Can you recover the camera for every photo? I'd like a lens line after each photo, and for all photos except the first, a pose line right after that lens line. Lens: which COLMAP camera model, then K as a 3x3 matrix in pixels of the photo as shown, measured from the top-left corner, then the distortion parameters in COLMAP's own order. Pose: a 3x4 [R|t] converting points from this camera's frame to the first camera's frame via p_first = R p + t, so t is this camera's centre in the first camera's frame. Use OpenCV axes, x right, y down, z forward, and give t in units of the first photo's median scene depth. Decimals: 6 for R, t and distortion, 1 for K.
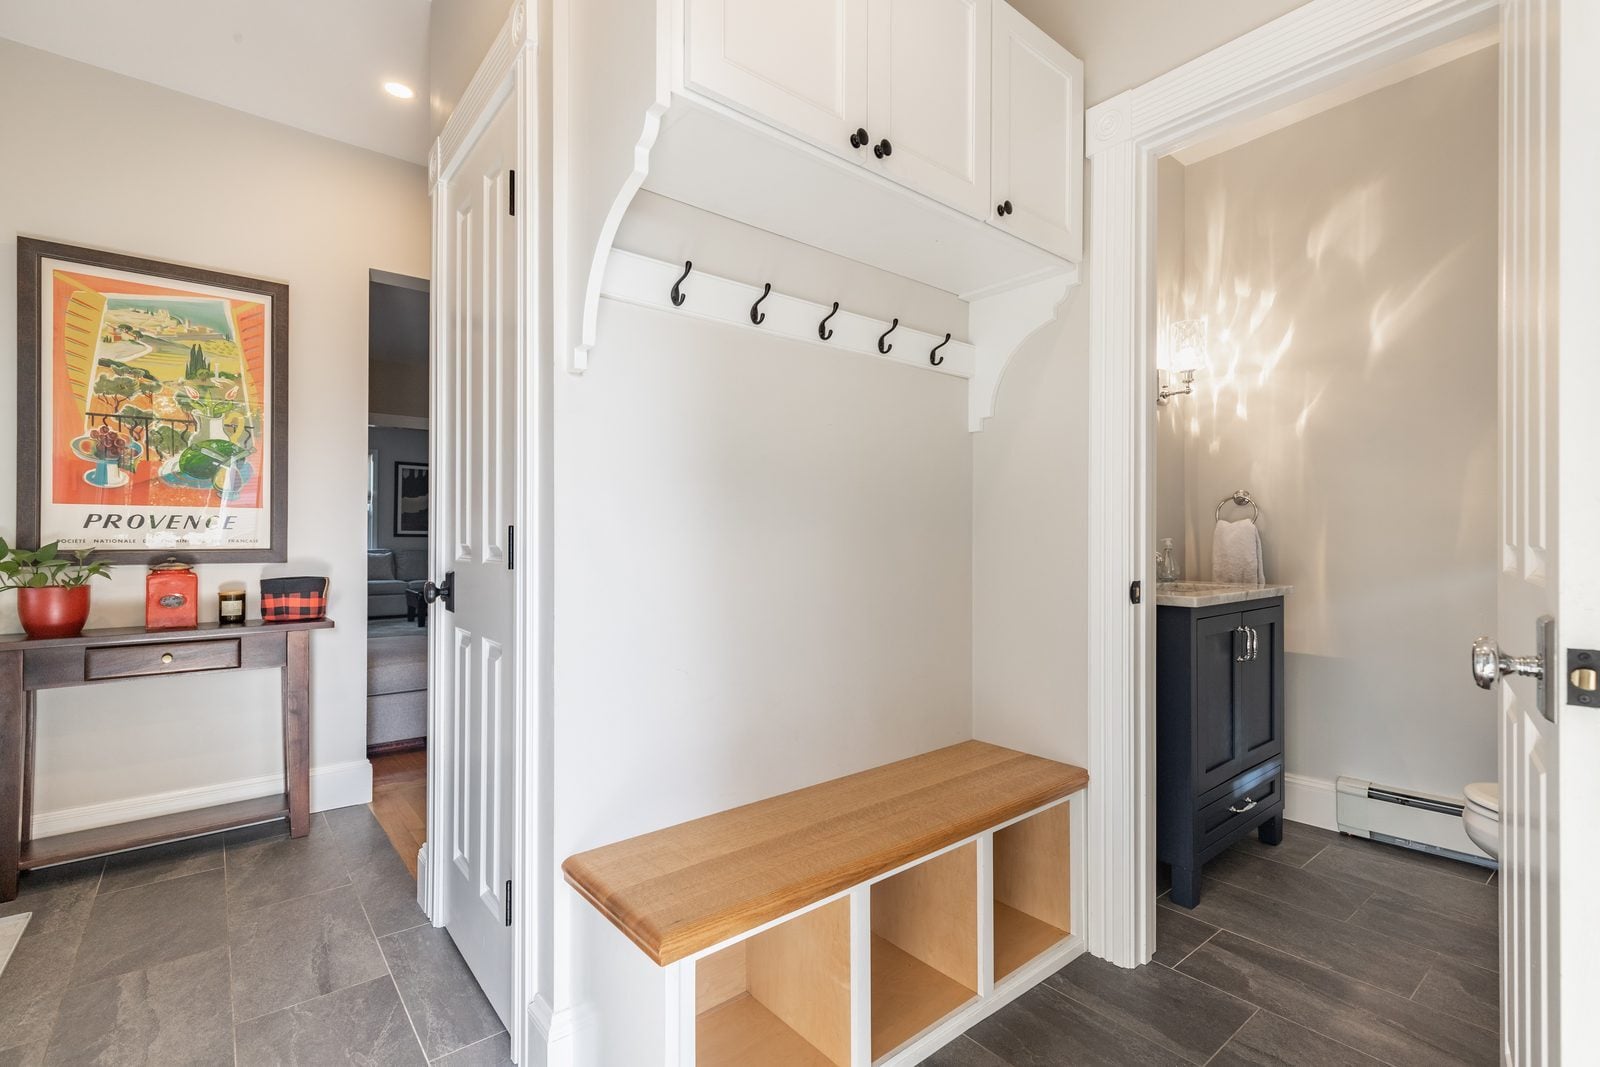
lens RADIAL K [[731.8, 0, 798.6], [0, 731.8, 529.1], [0, 0, 1]] dist [0.001698, -0.000230]
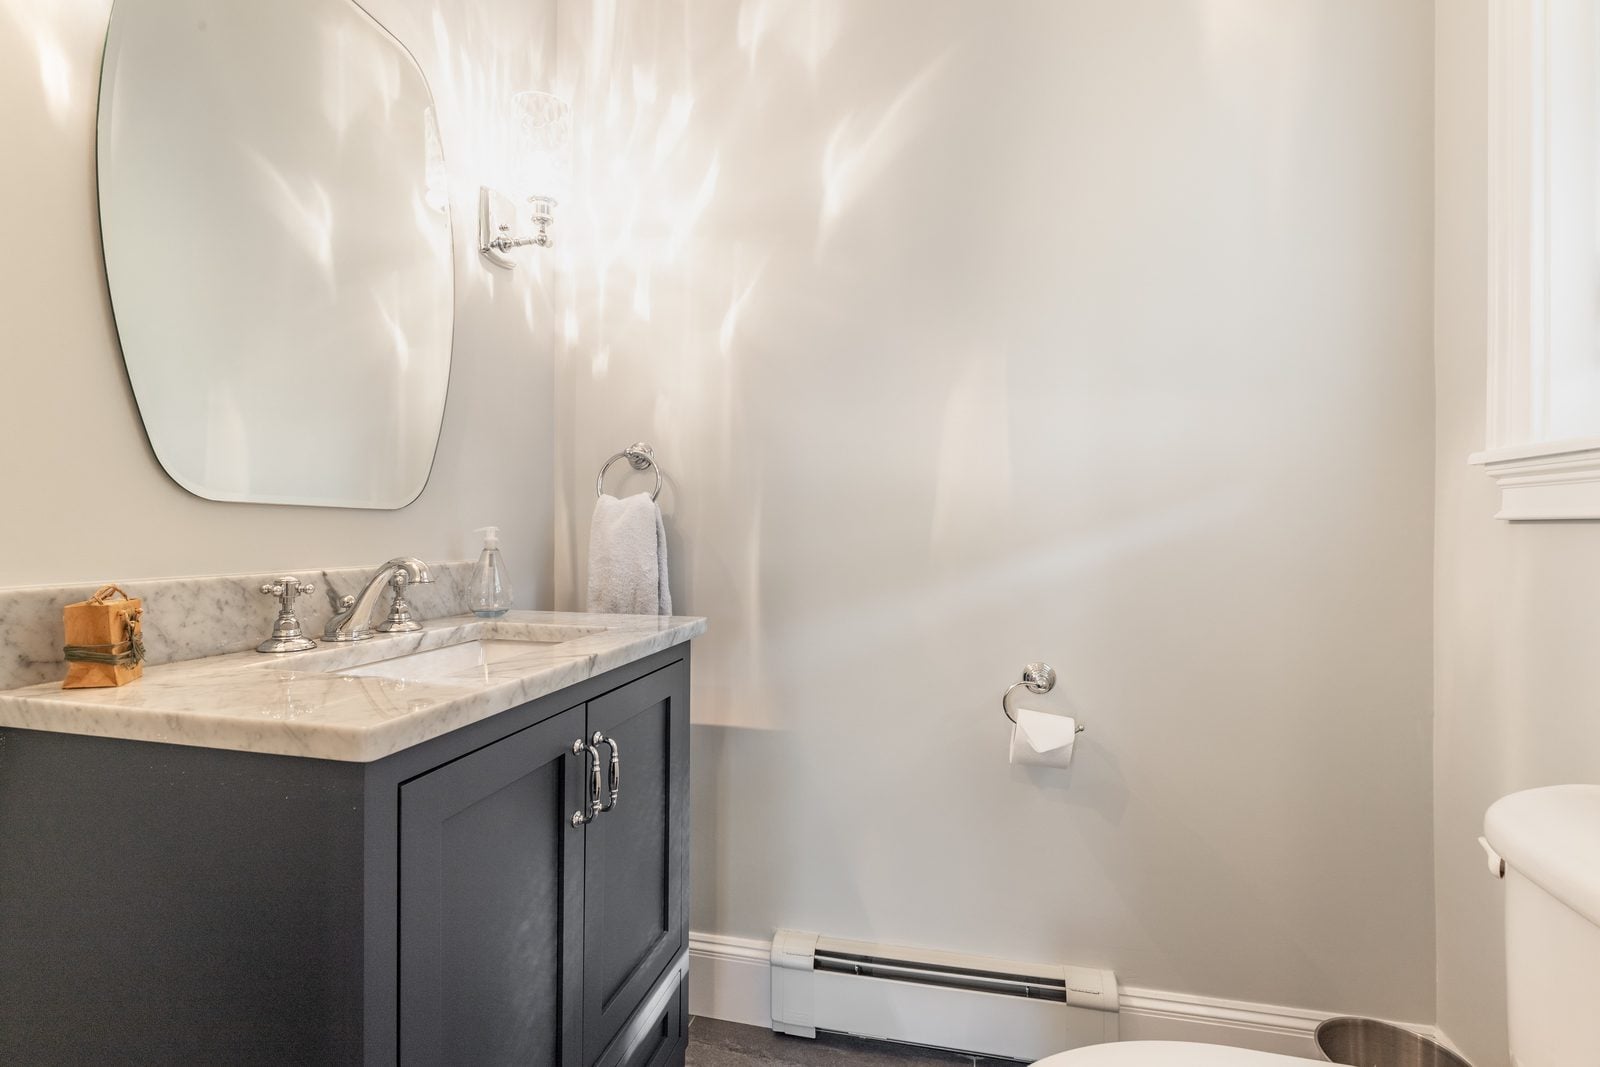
lens RADIAL K [[731.8, 0, 799.6], [0, 731.8, 533.7], [0, 0, 1]] dist [0.001698, -0.000230]
pose [[0.785830, 0.004459, 0.618426, 0.367480], [-0.008117, 0.999962, 0.003105, 0.014408], [-0.618389, -0.007460, 0.785837, 0.500235]]
